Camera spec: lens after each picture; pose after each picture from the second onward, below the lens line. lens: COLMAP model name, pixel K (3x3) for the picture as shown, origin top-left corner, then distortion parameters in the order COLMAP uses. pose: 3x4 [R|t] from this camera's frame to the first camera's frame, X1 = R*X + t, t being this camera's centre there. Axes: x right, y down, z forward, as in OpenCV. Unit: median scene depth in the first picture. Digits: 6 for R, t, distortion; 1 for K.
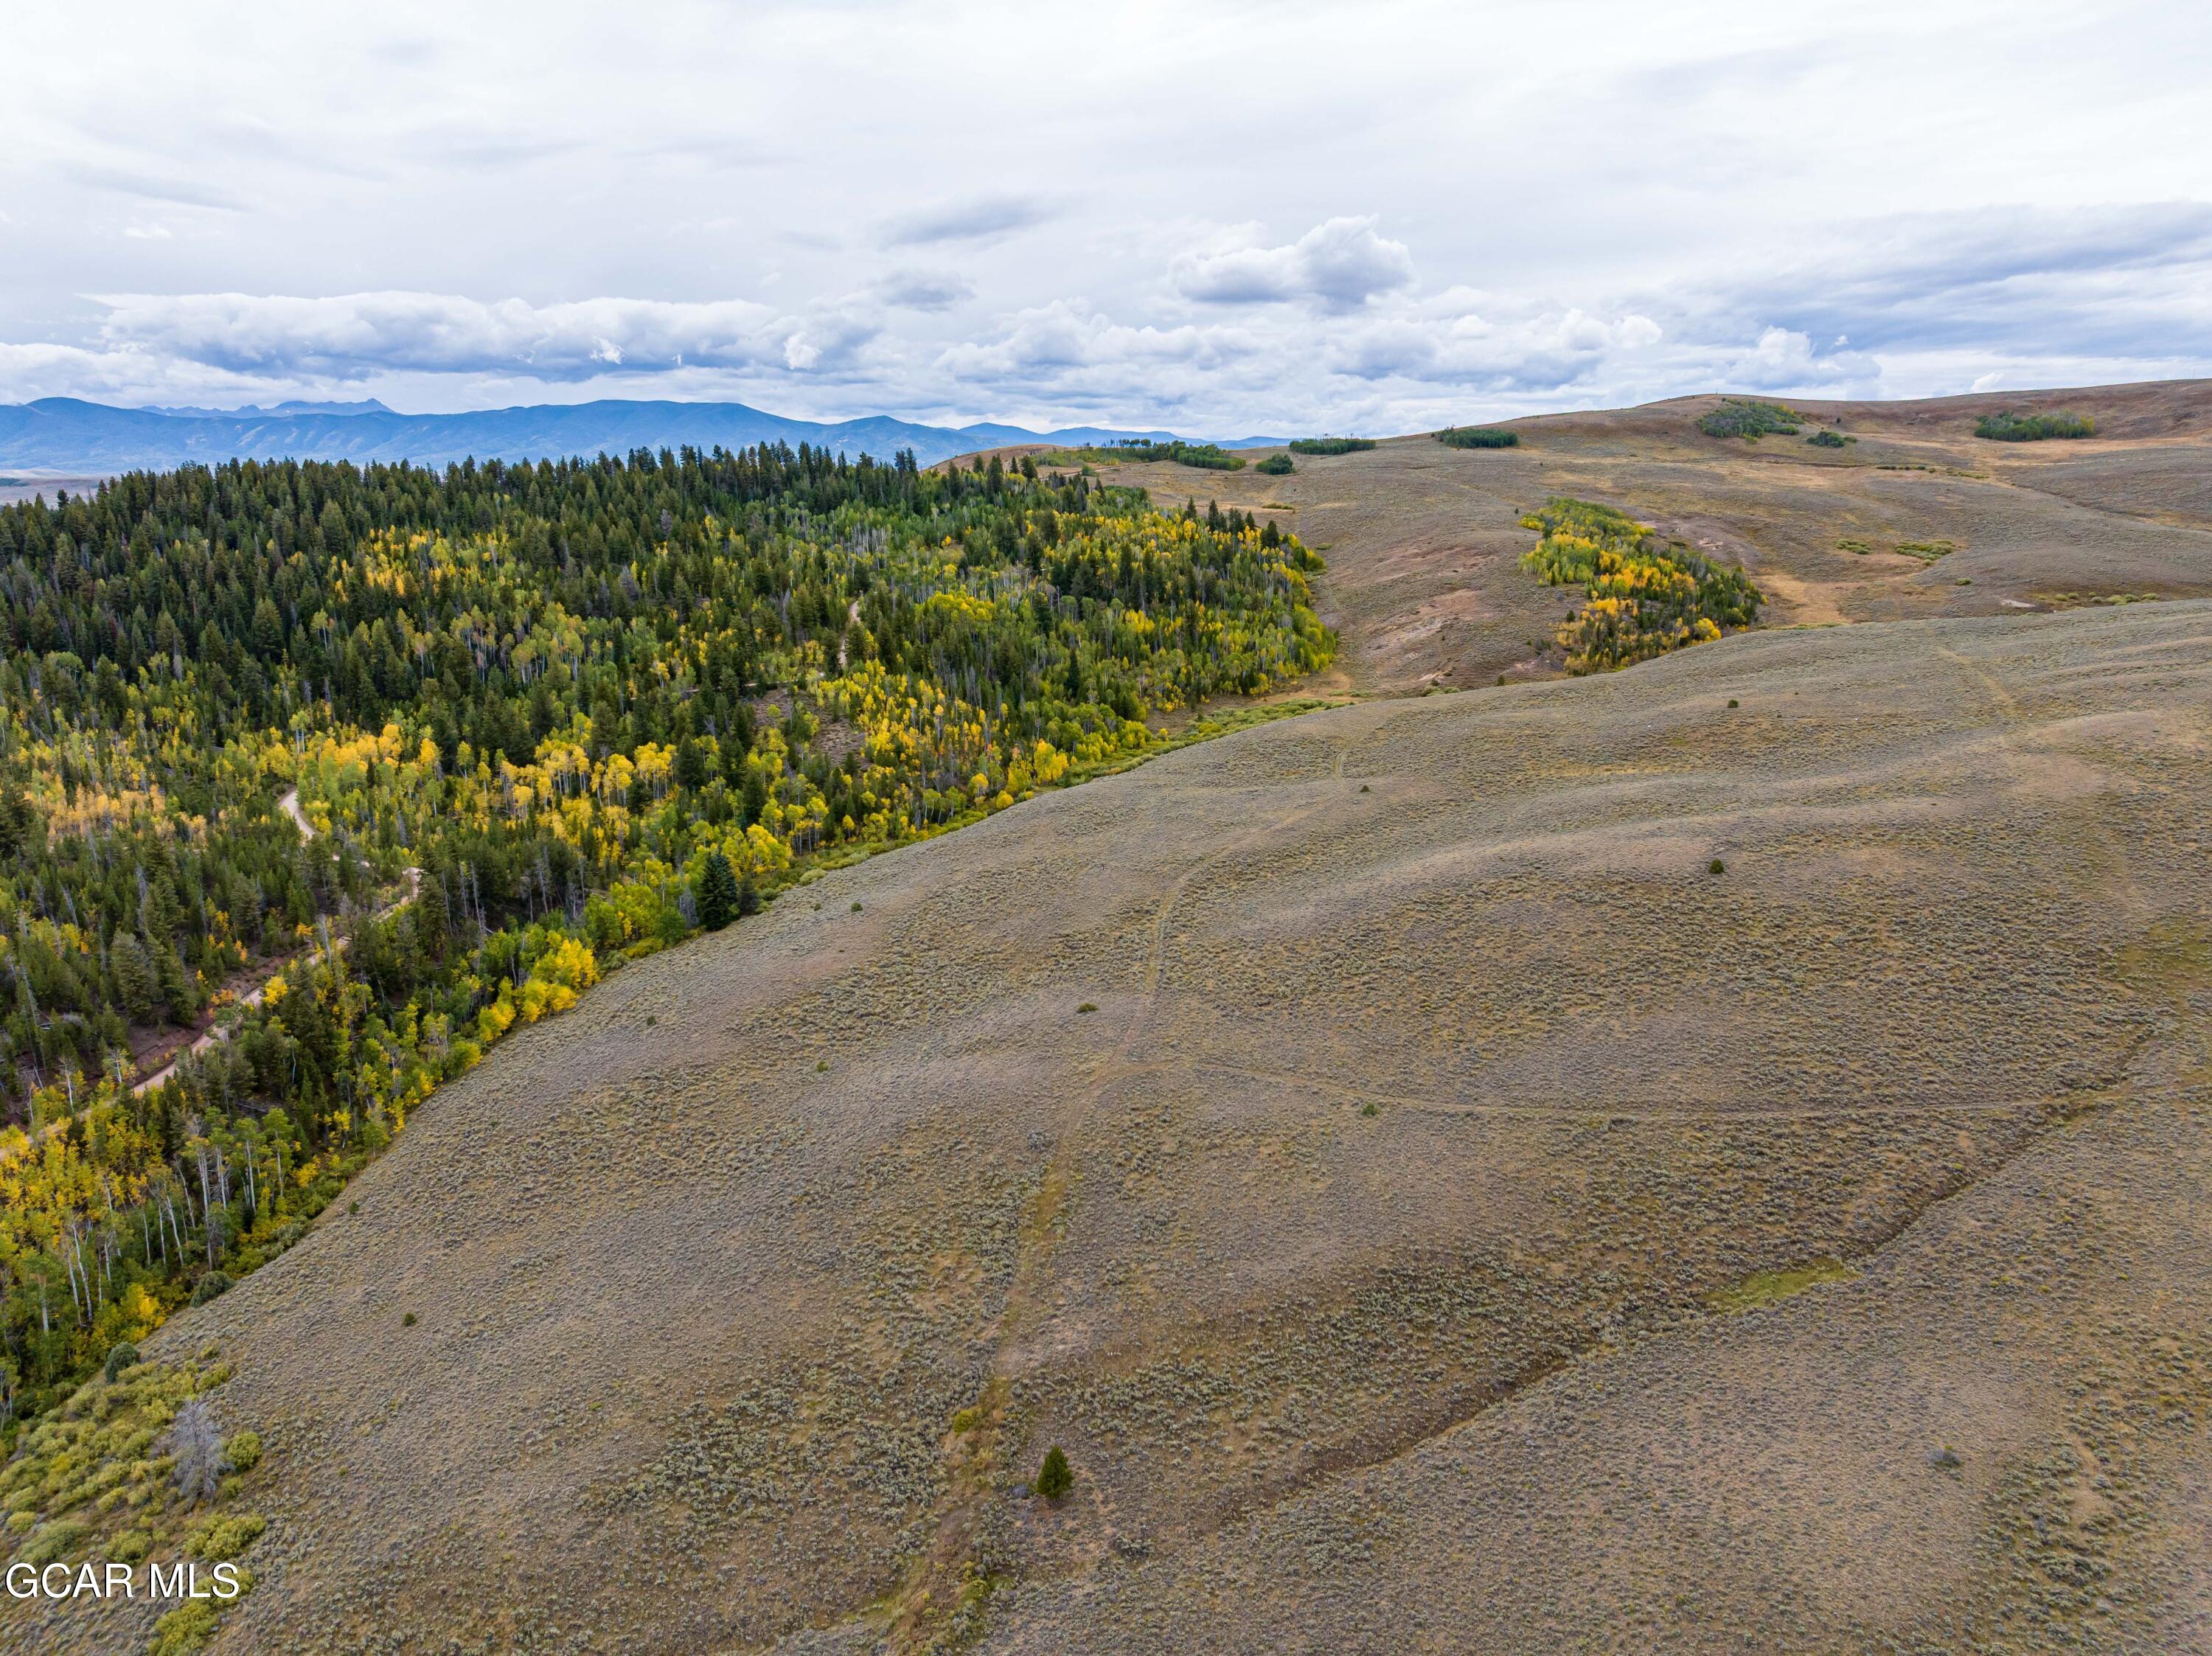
lens RADIAL K [[1551.2, 0, 1113.7], [0, 1551.2, 830.9], [0, 0, 1]] dist [-0.036297, 0.001232]
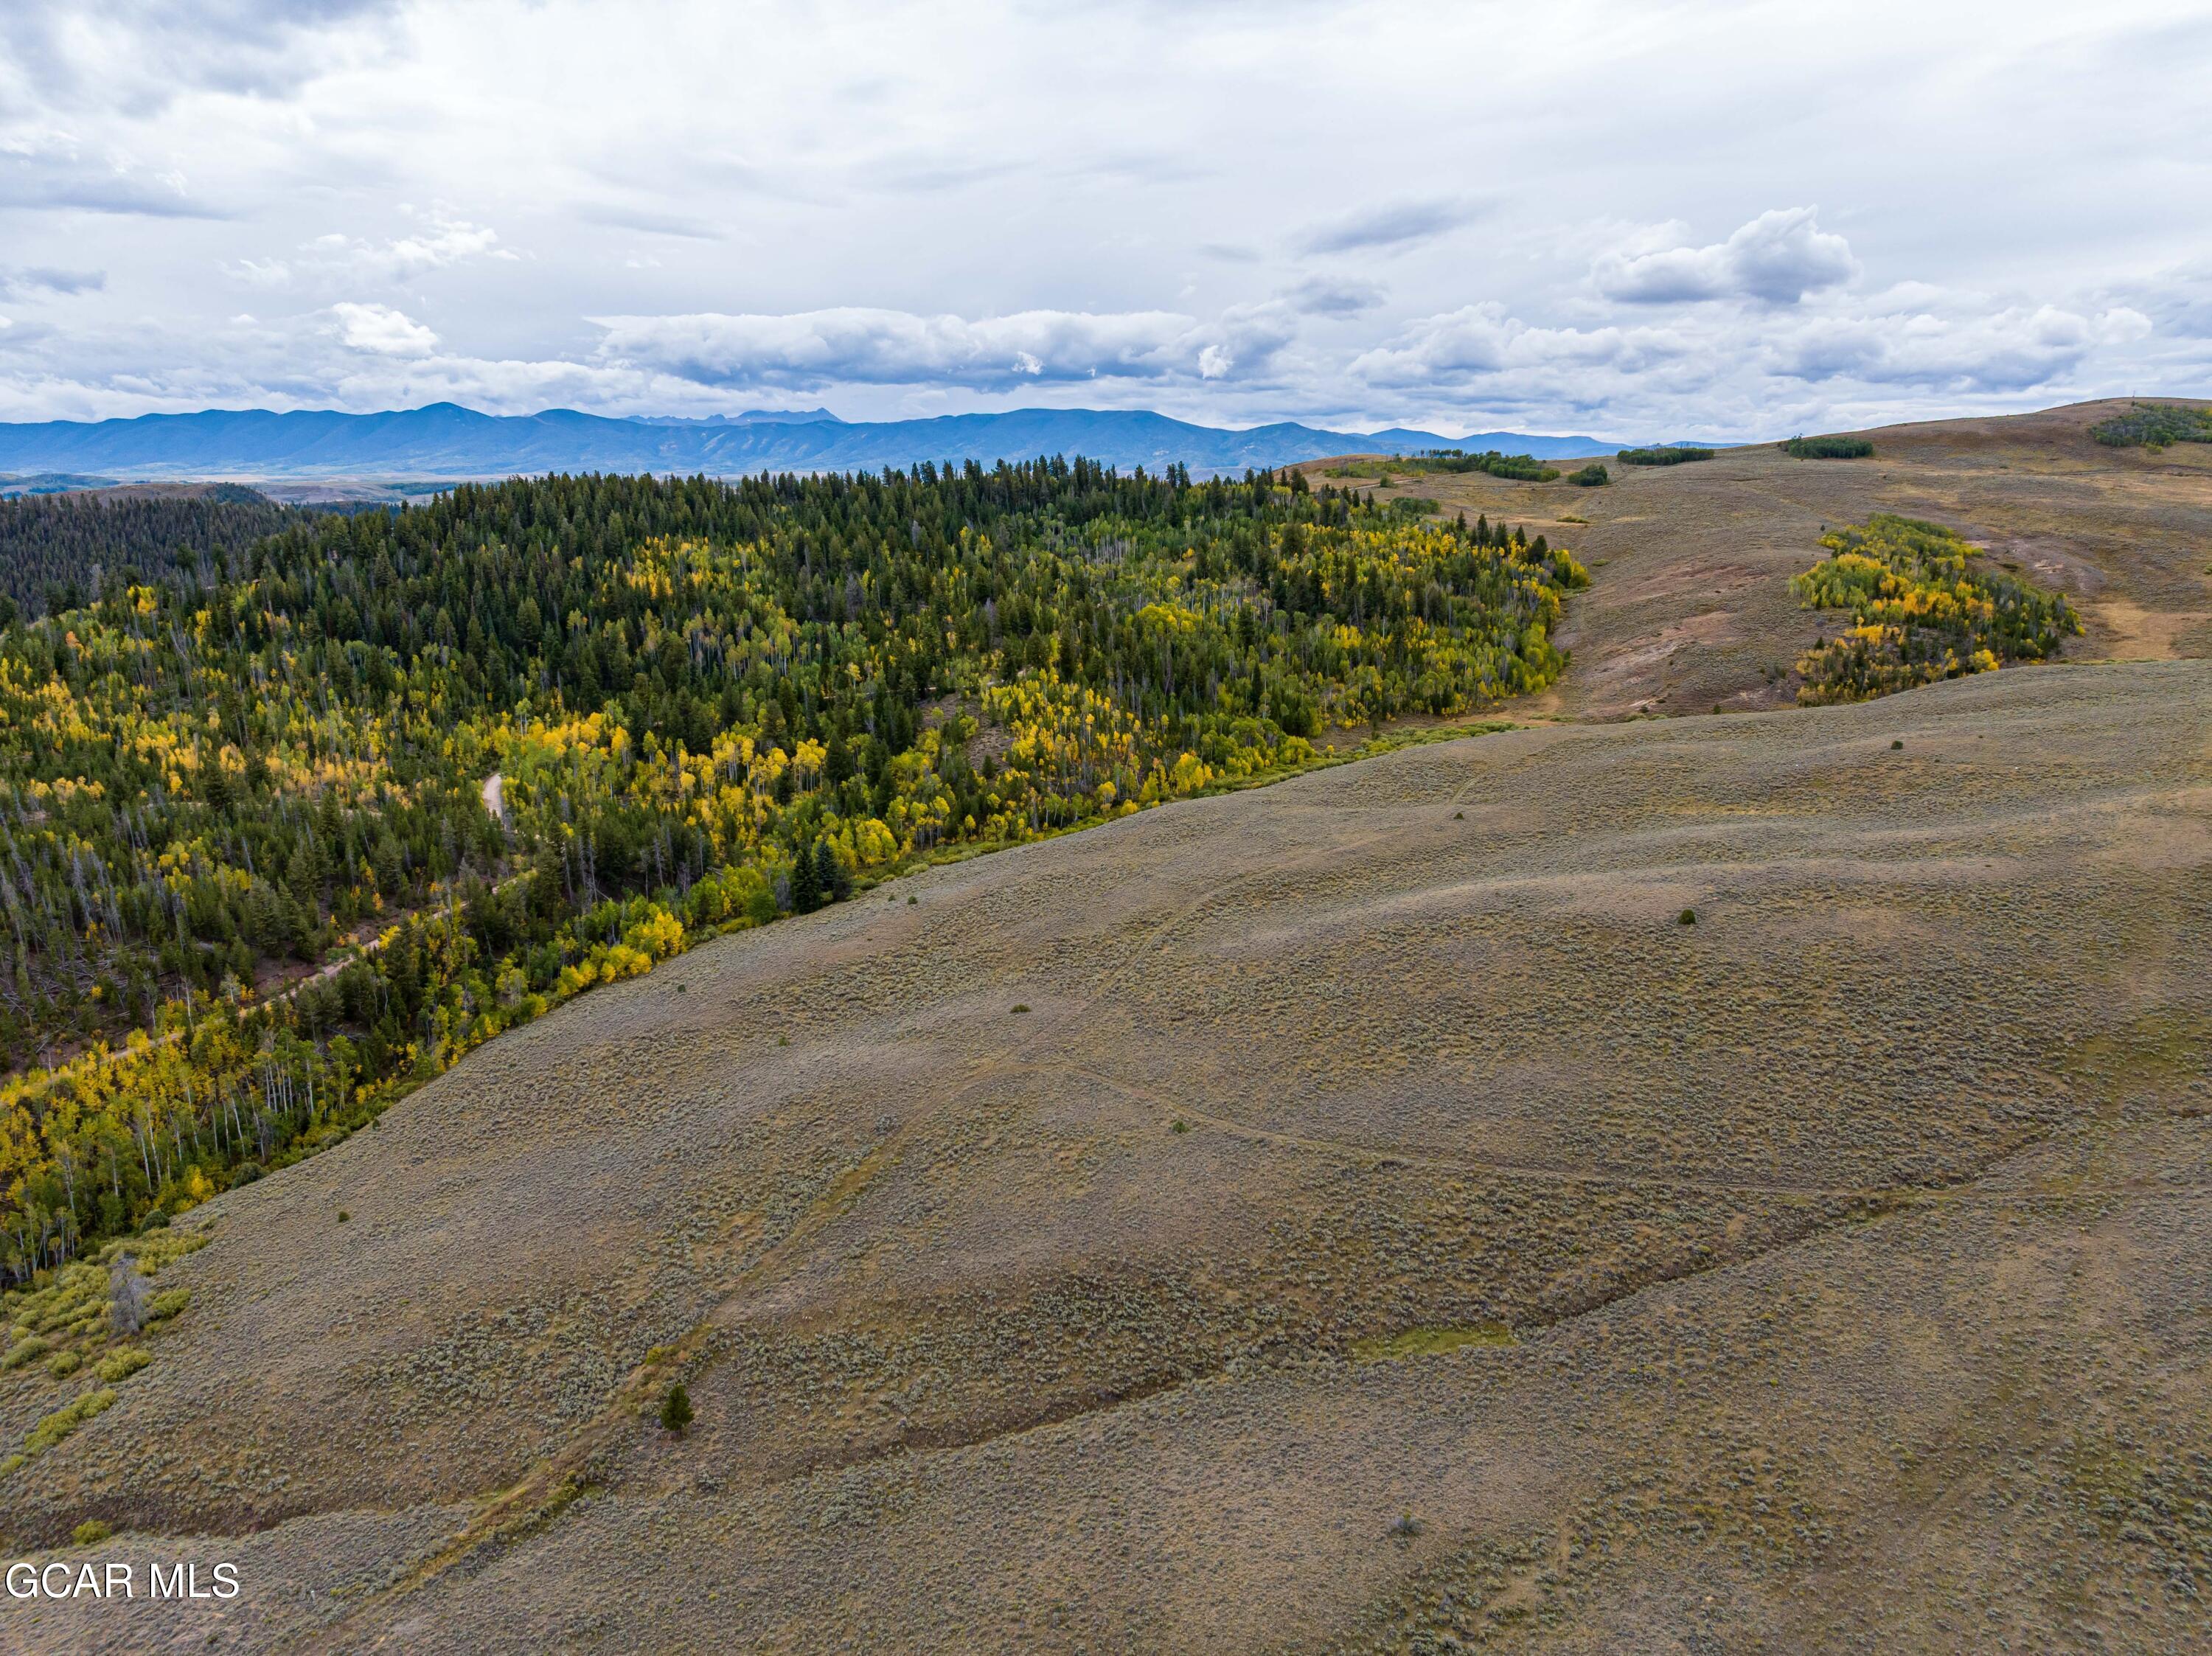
lens RADIAL K [[1551.2, 0, 1123.9], [0, 1551.2, 822.8], [0, 0, 1]] dist [-0.036297, 0.001232]
pose [[0.967397, 0.054442, -0.247345, 0.175606], [-0.056479, 0.998403, -0.001143, -0.008436], [0.246888, 0.015076, 0.968927, -0.002648]]
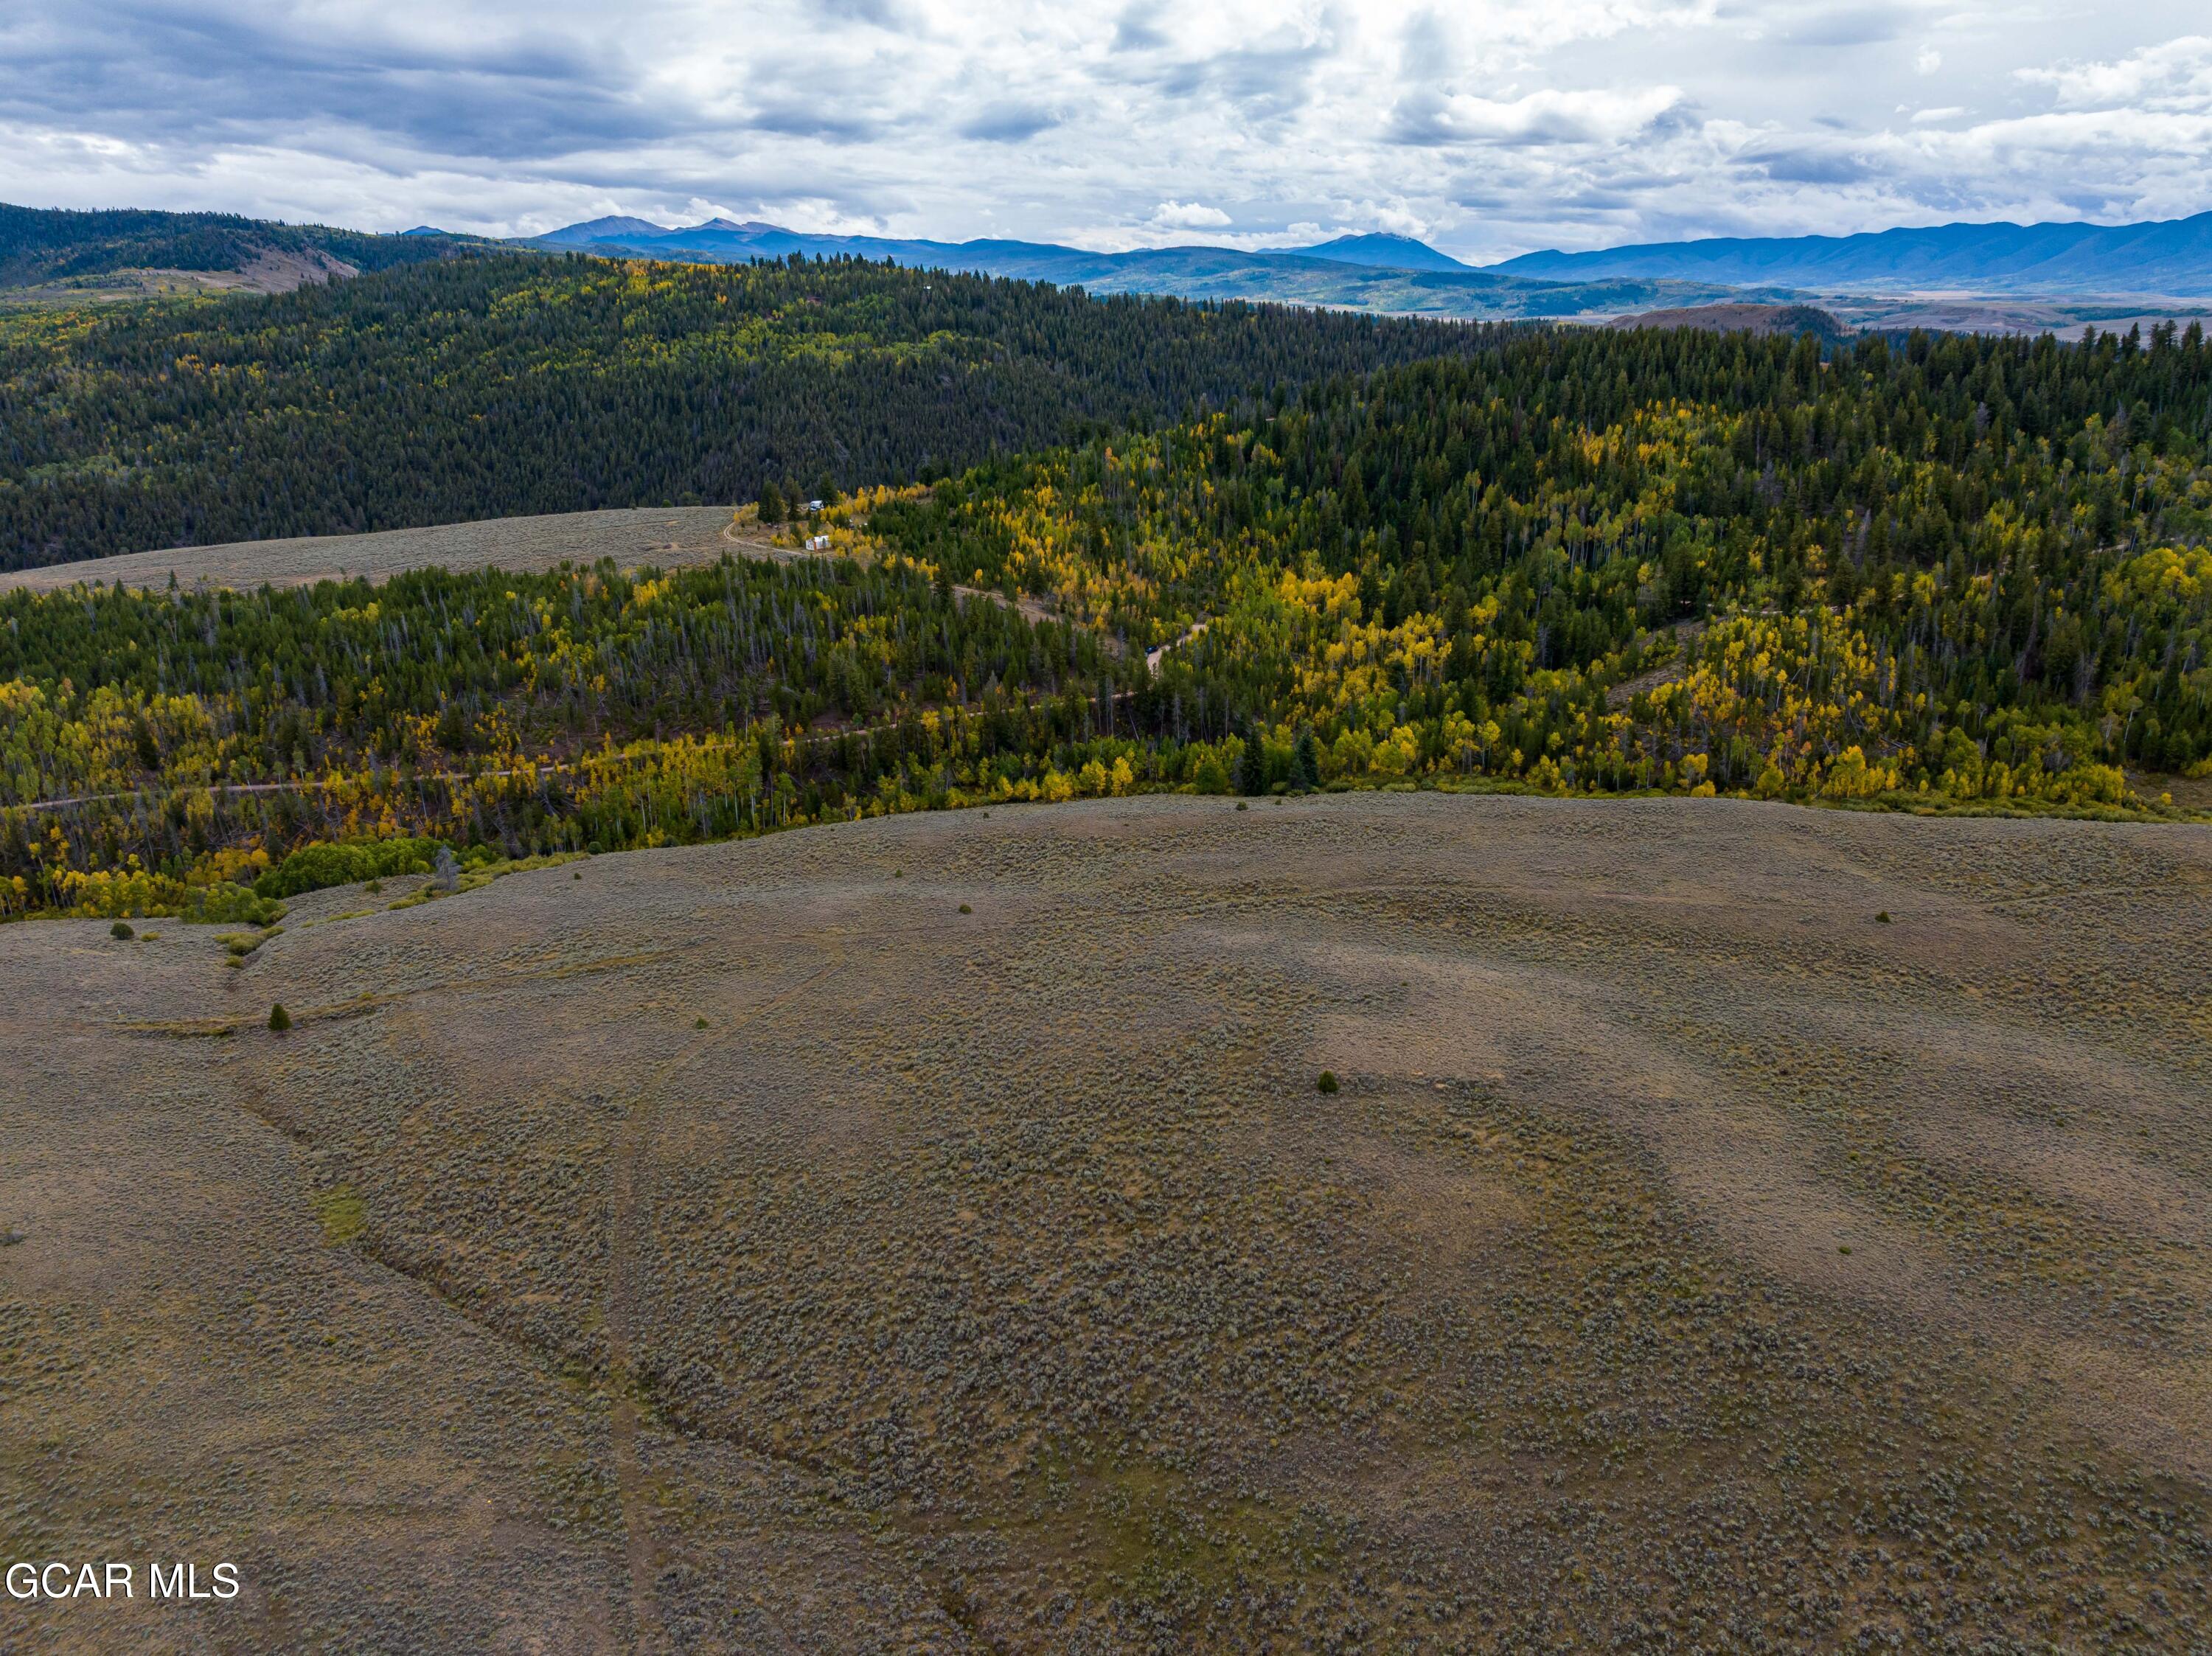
lens RADIAL K [[1551.2, 0, 1109.4], [0, 1551.2, 822.4], [0, 0, 1]] dist [-0.036297, 0.001232]
pose [[0.285357, 0.310787, -0.906633, 0.567431], [-0.214643, 0.942660, 0.255580, -0.140834], [0.934077, 0.121671, 0.335703, 0.413475]]
